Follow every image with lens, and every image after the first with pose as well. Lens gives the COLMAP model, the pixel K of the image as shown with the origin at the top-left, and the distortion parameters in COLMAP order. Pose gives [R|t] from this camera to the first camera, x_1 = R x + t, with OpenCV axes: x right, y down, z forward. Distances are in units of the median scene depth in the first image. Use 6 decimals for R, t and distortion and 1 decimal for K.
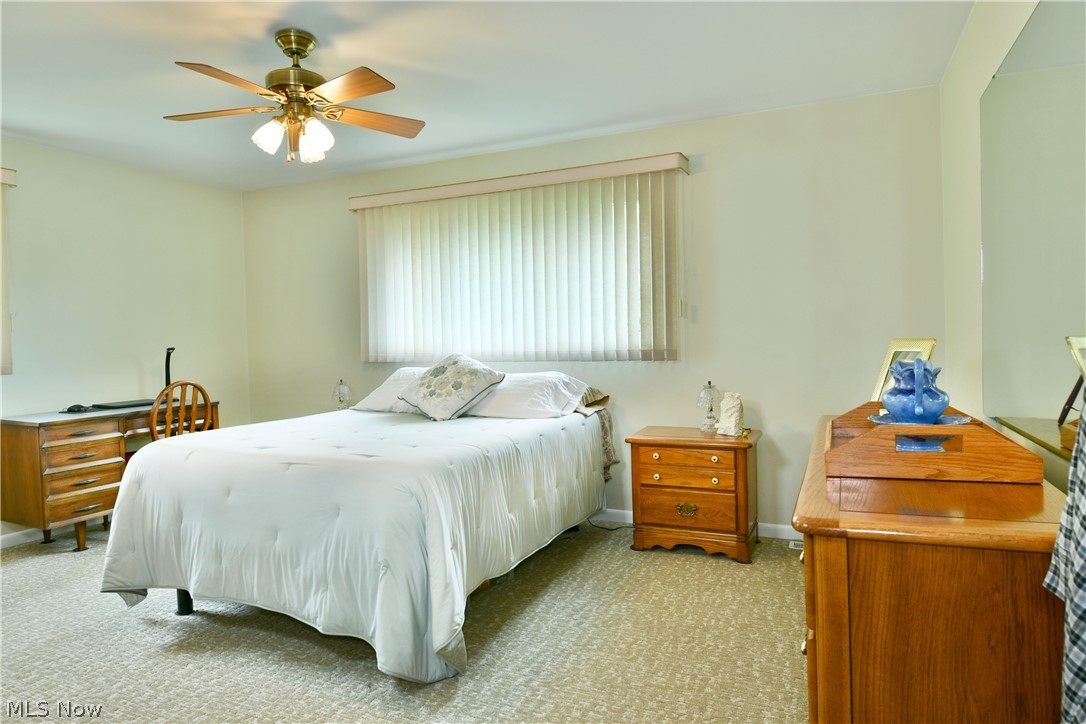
lens RADIAL K [[659.4, 0, 545.2], [0, 659.4, 362.3], [0, 0, 1]] dist [-0.014471, -0.005334]
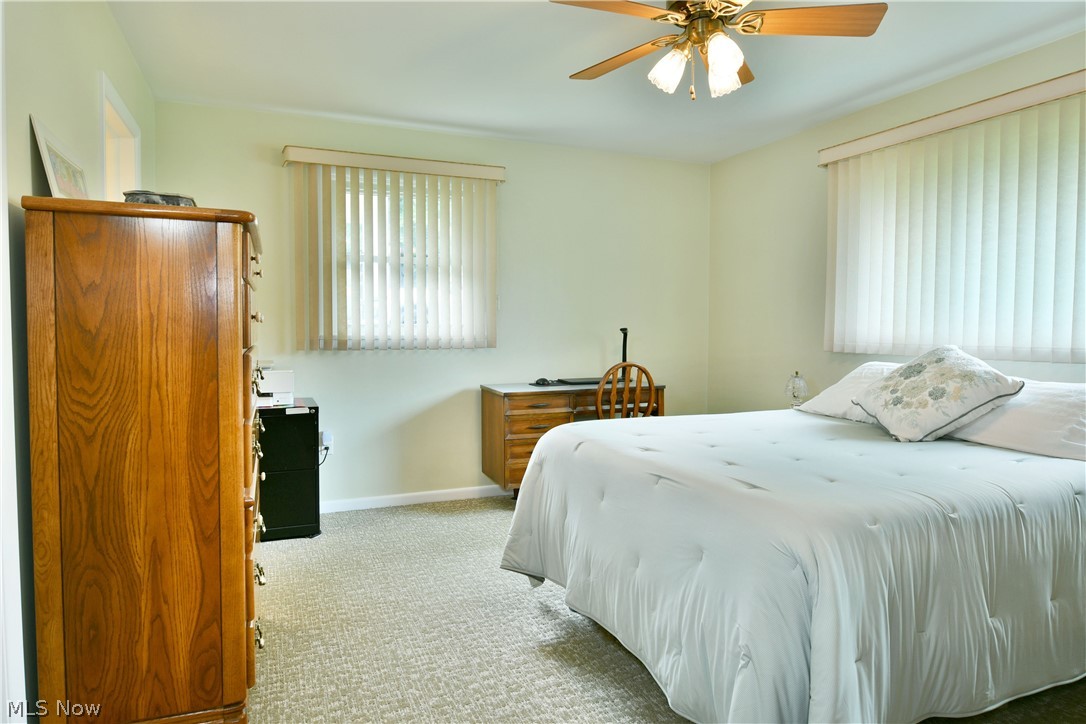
lens RADIAL K [[659.4, 0, 540.4], [0, 659.4, 357.9], [0, 0, 1]] dist [-0.014471, -0.005334]
pose [[0.728635, 0.055566, -0.682644, 0.030489], [-0.043748, 0.998444, 0.034575, -0.007623], [0.683503, 0.004672, 0.729932, 0.226183]]
